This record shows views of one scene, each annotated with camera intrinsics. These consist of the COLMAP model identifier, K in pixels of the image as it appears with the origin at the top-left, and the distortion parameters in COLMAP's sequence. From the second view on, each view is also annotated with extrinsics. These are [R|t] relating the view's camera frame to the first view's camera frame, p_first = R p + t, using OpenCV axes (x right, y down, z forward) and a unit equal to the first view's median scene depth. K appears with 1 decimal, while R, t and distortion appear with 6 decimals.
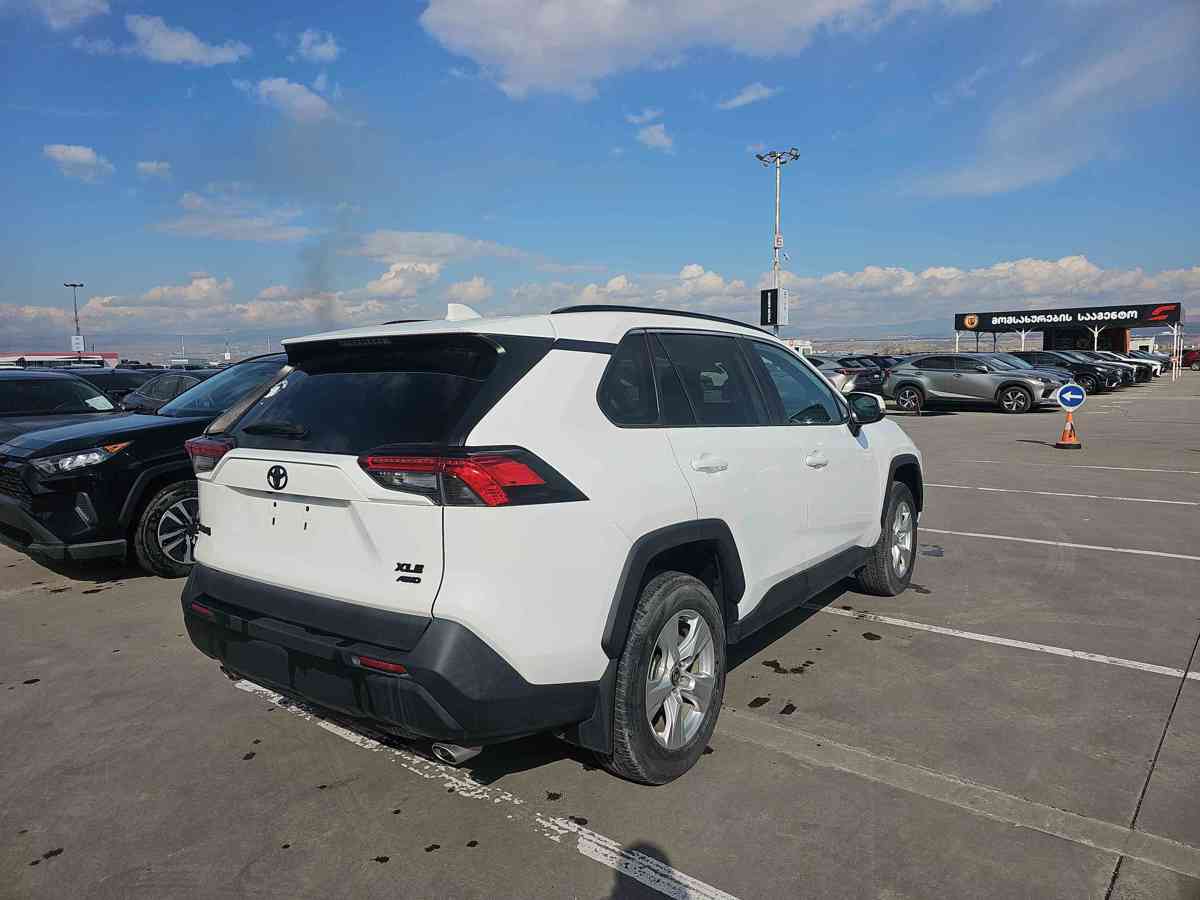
lens RADIAL K [[804.9, 0, 600.0], [0, 804.9, 450.0], [0, 0, 1]] dist [0.001646, 0.001359]
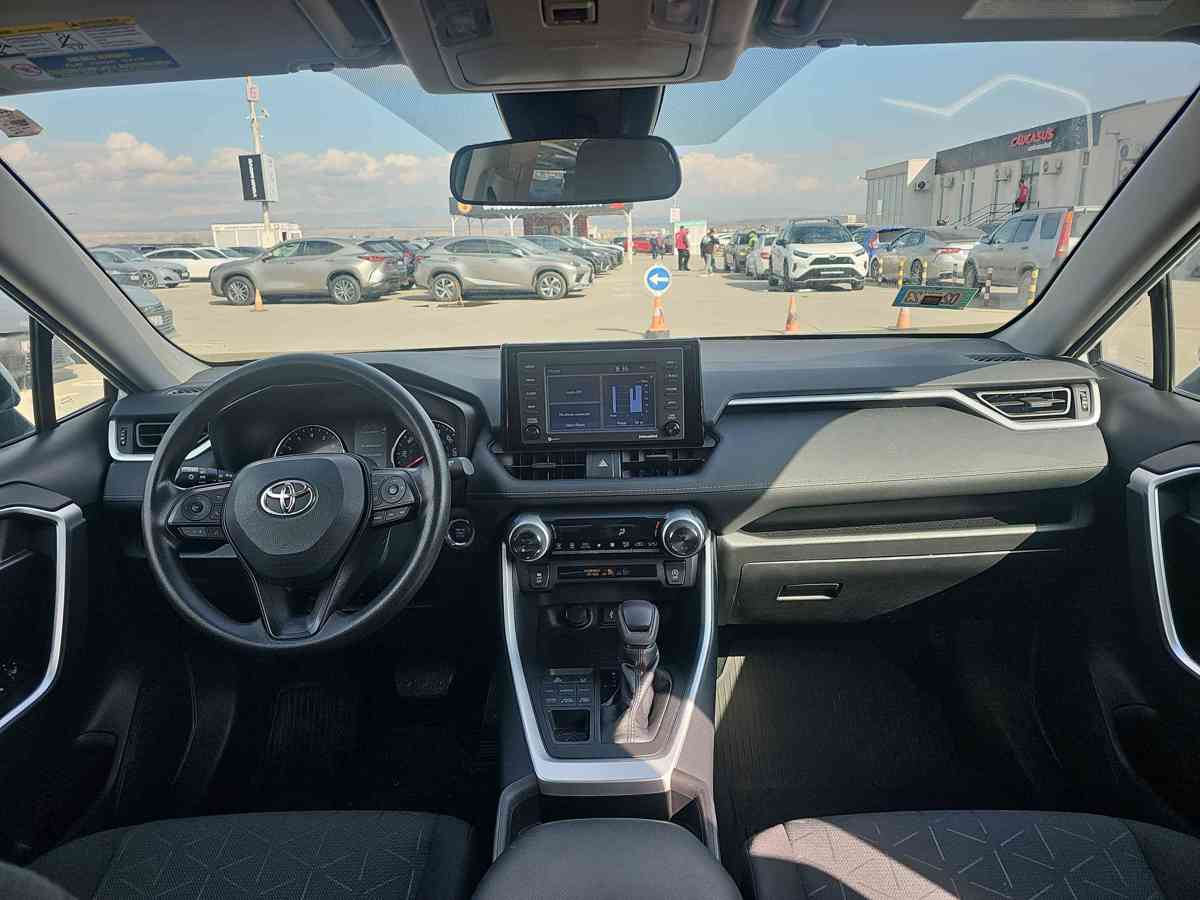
lens RADIAL K [[751.4, 0, 585.0], [0, 751.4, 481.4], [0, 0, 1]] dist [0.071255, -0.077088]
pose [[0.811605, -0.178380, 0.556307, -0.004126], [0.073183, 0.975786, 0.206119, -0.014815], [-0.579605, -0.126575, 0.805007, 0.190189]]
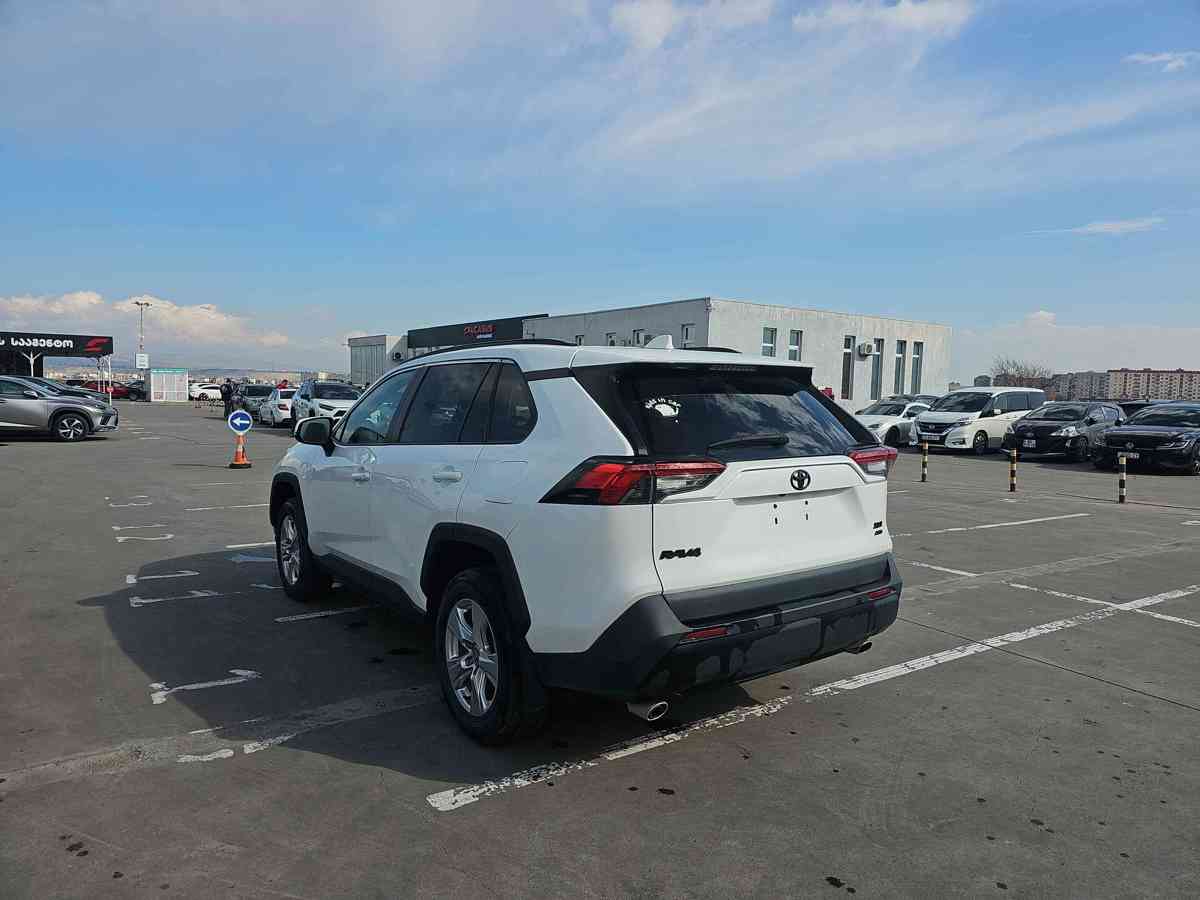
lens RADIAL K [[804.9, 0, 600.0], [0, 804.9, 450.0], [0, 0, 1]] dist [0.001646, 0.001359]
pose [[0.278543, -0.039512, 0.959611, -0.210987], [0.073913, 0.997072, 0.019600, -0.007287], [-0.957575, 0.065468, 0.280648, 0.121569]]
